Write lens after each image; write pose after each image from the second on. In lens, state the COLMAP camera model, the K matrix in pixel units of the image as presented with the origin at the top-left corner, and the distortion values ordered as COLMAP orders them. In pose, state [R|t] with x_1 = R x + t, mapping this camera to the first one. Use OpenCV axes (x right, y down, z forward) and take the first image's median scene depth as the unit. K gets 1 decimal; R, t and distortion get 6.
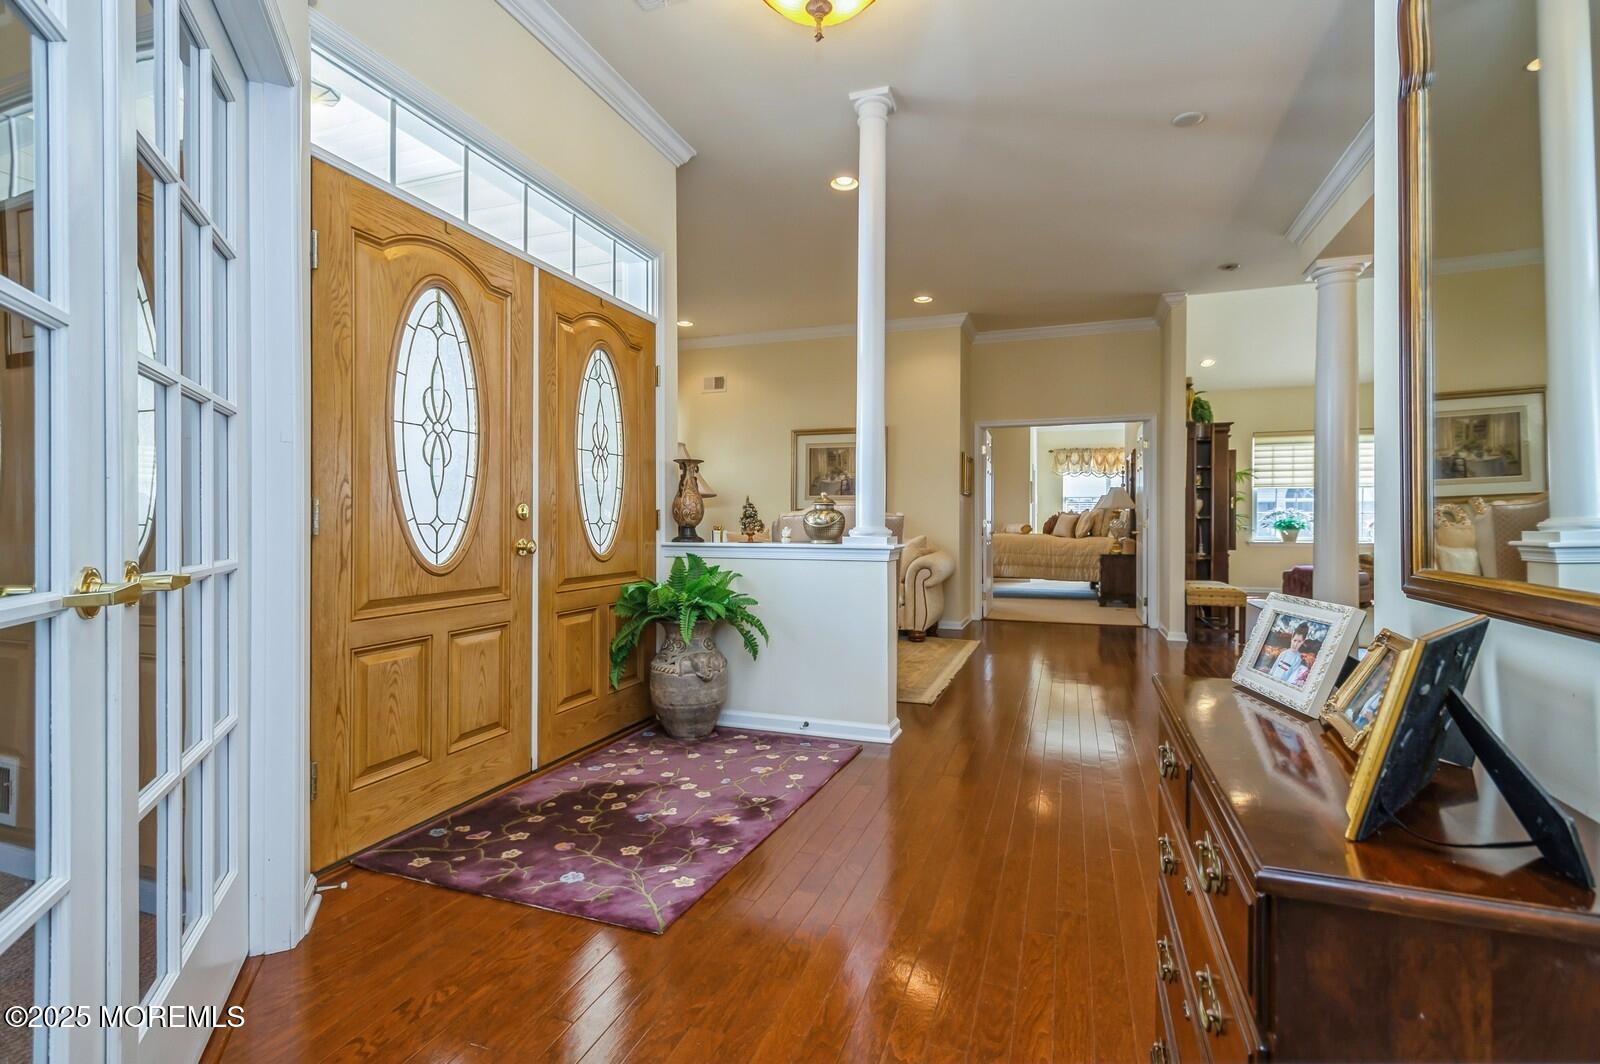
lens RADIAL K [[739.8, 0, 795.3], [0, 739.8, 526.2], [0, 0, 1]] dist [0.012045, -0.002540]
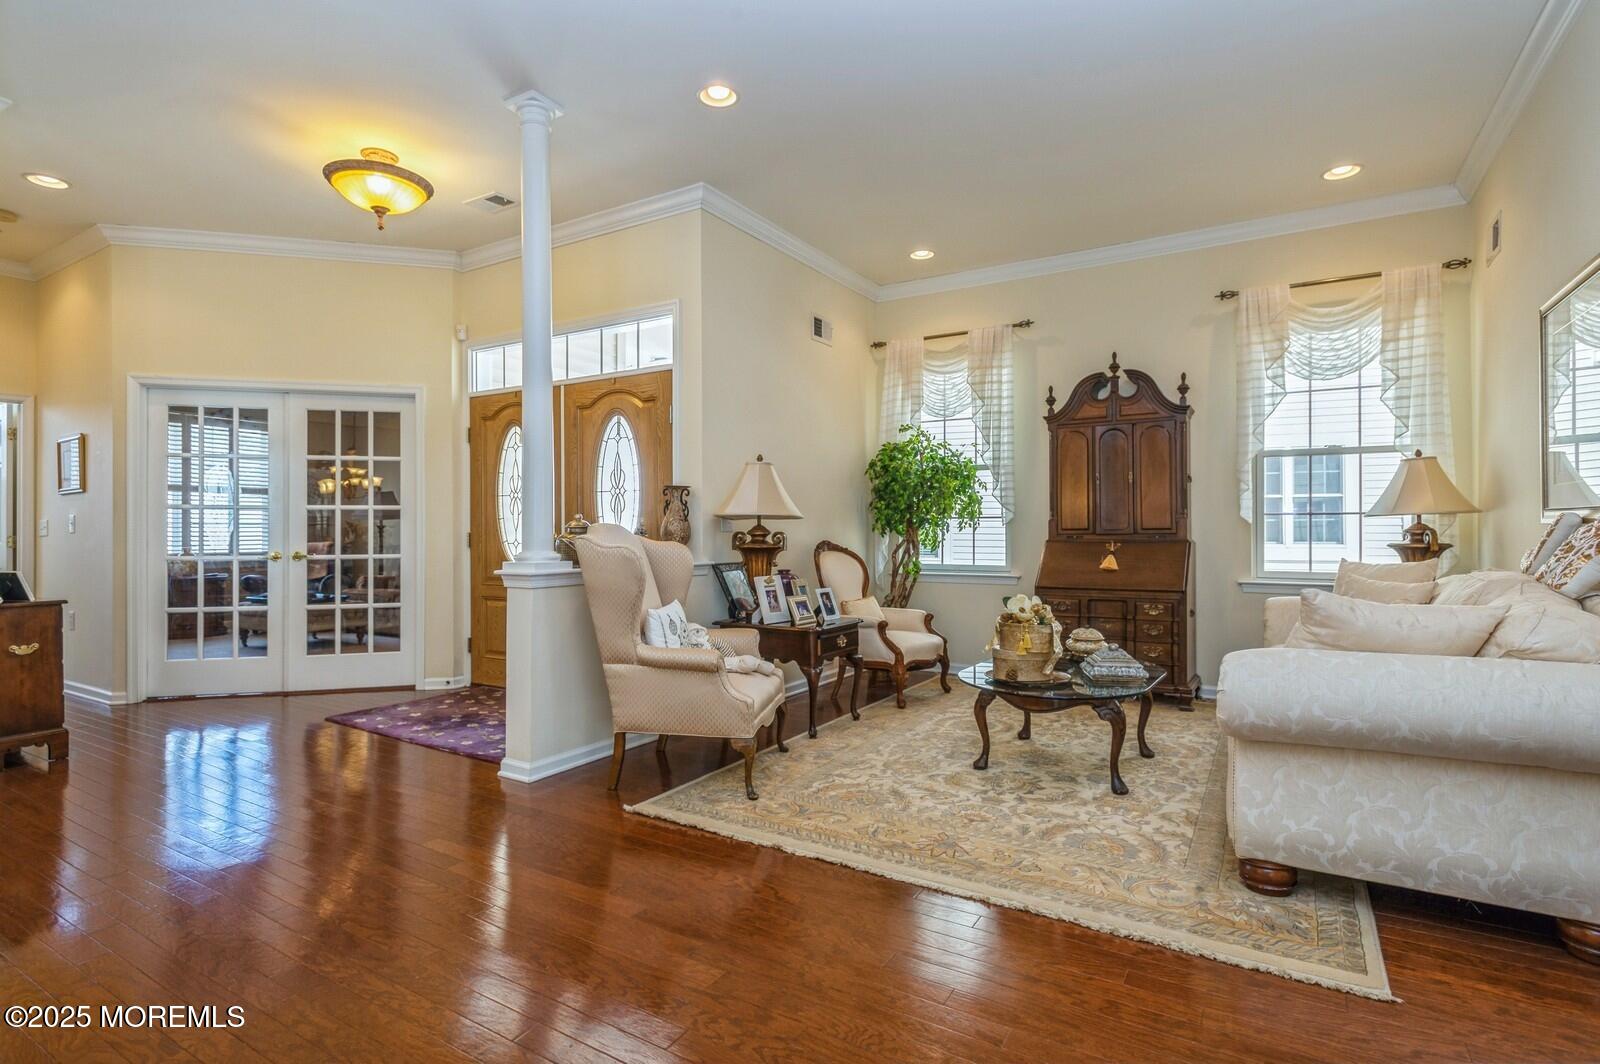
lens RADIAL K [[779.8, 0, 798.0], [0, 779.8, 534.3], [0, 0, 1]] dist [-0.001247, 0.000143]
pose [[-0.187988, -0.009774, -0.982123, 1.393782], [-0.005215, 0.999946, -0.008953, -0.012386], [0.982157, 0.003439, -0.188029, 2.076759]]
